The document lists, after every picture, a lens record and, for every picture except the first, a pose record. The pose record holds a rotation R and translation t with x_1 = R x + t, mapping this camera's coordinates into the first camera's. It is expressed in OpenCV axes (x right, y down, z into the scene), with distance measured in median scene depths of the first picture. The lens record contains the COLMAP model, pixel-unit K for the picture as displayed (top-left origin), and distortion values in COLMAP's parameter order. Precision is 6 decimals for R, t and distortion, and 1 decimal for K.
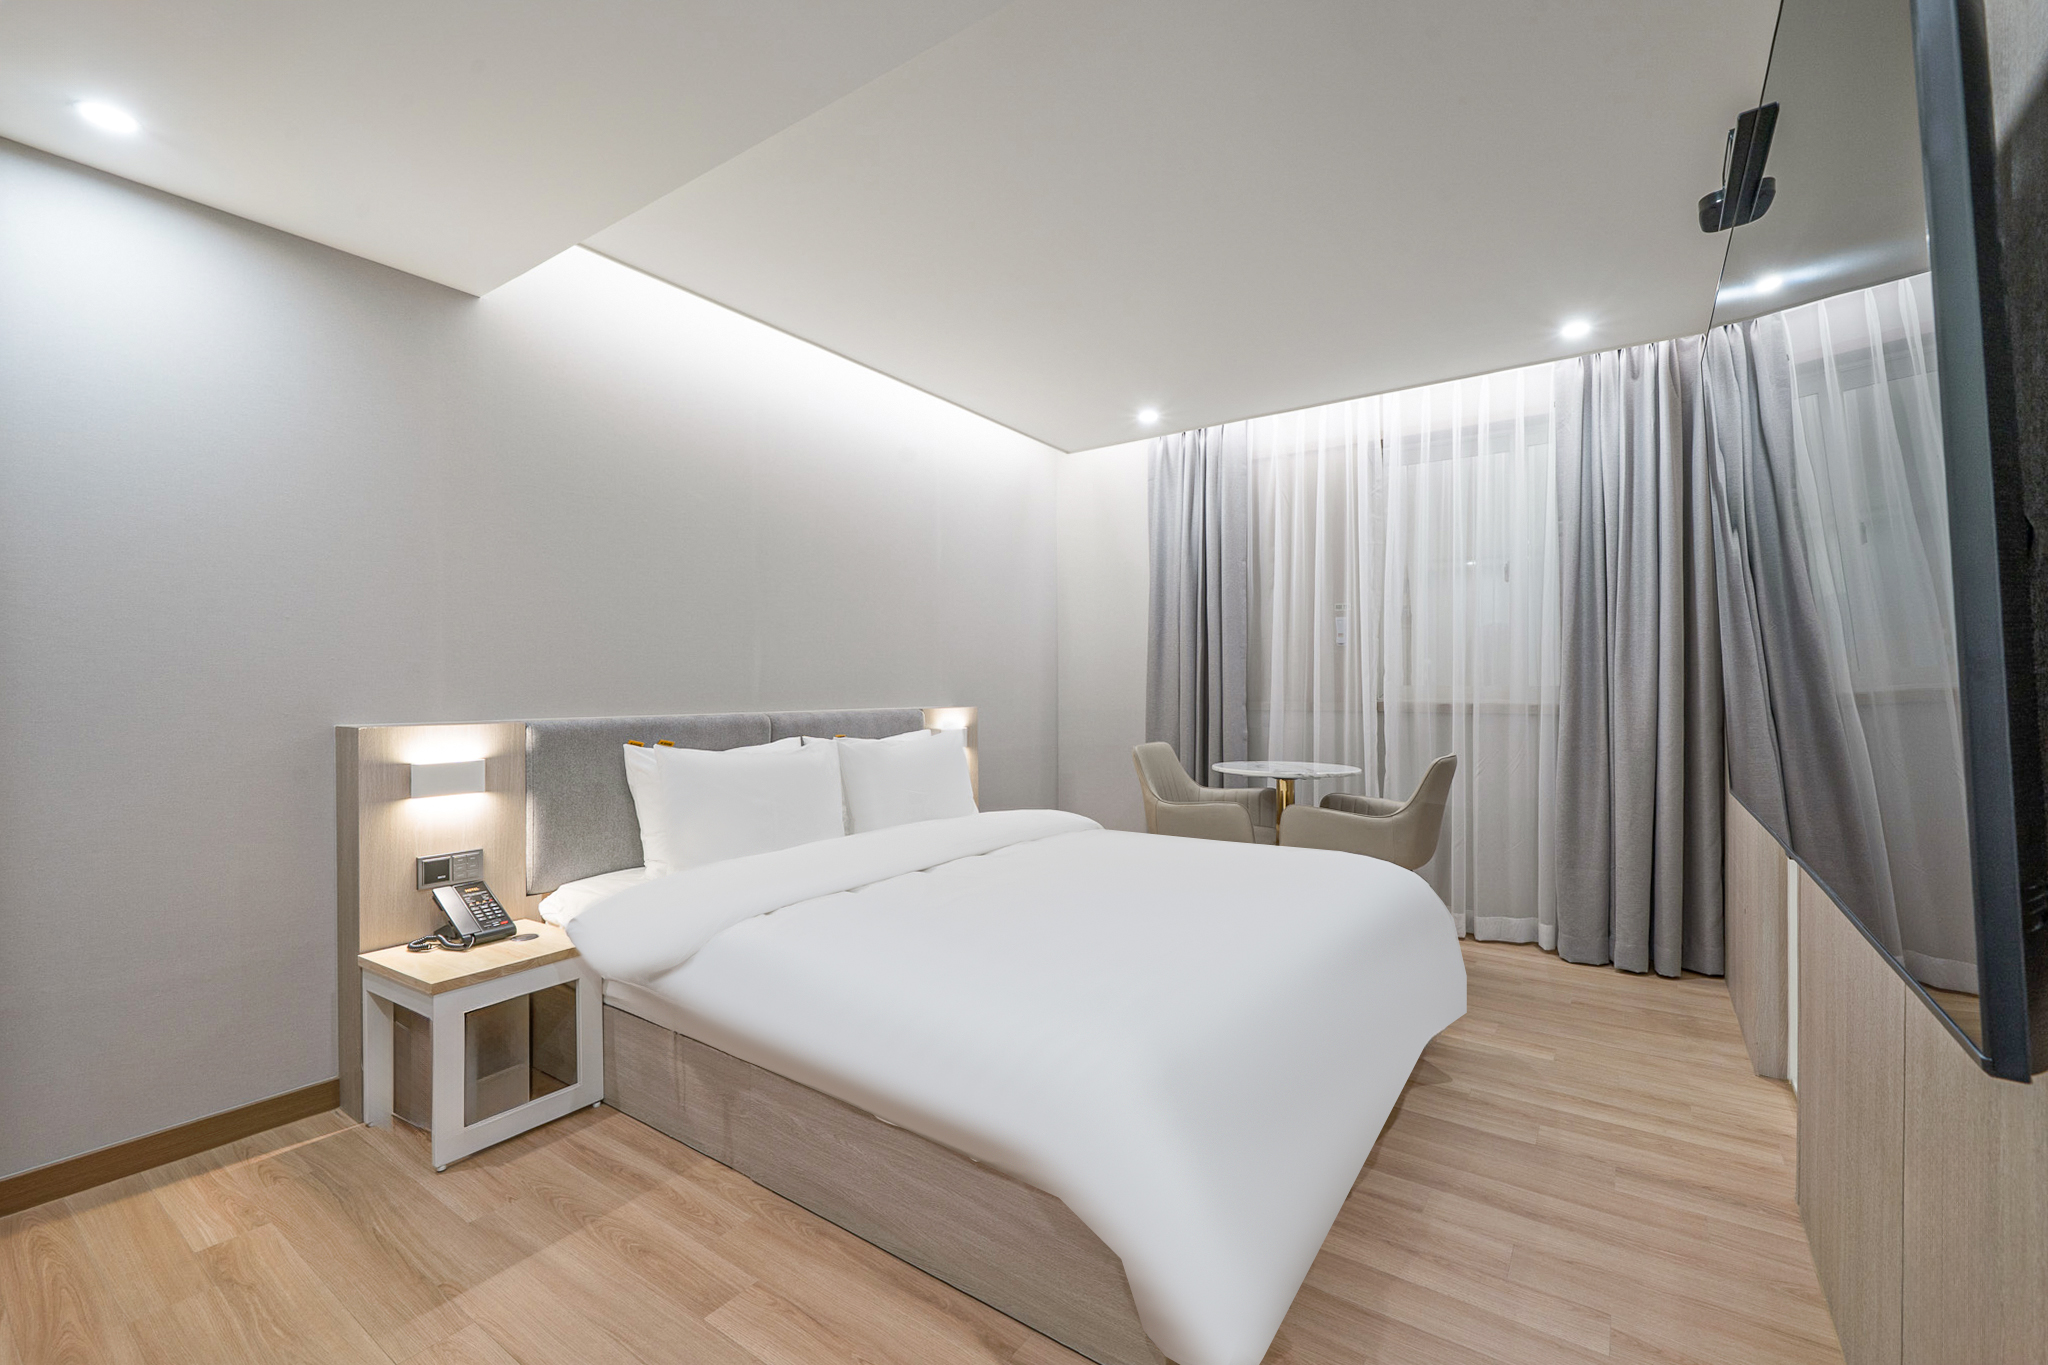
lens RADIAL K [[838.3, 0, 1024.0], [0, 838.3, 682.5], [0, 0, 1]] dist [-0.000903, -0.000120]
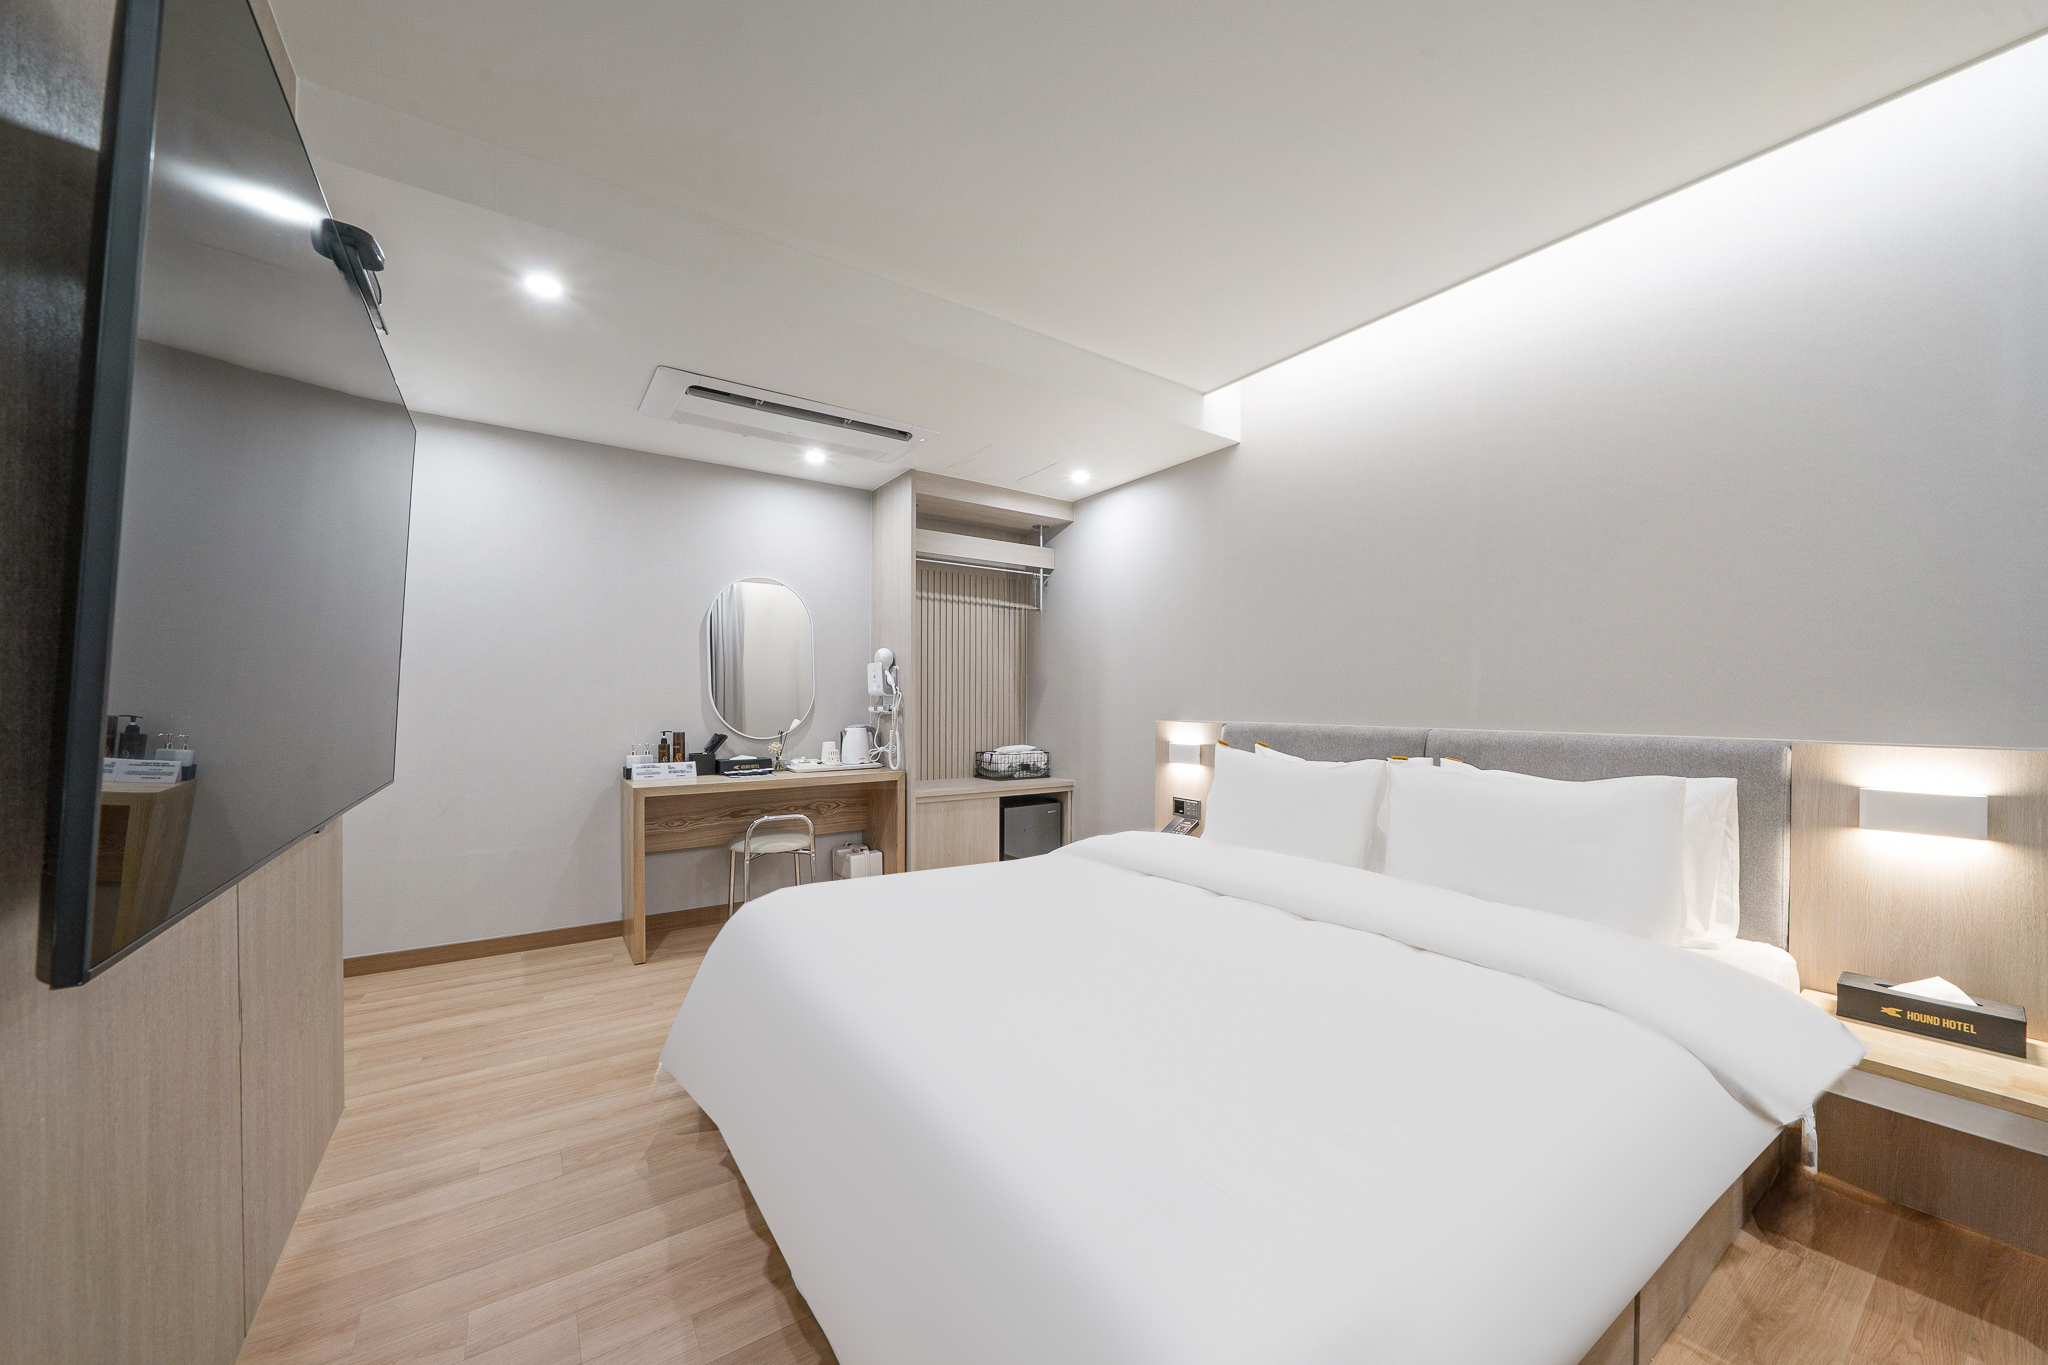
lens RADIAL K [[739.9, 0, 1021.6], [0, 739.9, 708.5], [0, 0, 1]] dist [0.000629, 0.000063]
pose [[-0.340653, 0.013869, -0.940087, 0.455943], [0.002355, 0.999901, 0.013898, 0.002822], [0.940186, 0.002521, -0.340651, 0.676636]]
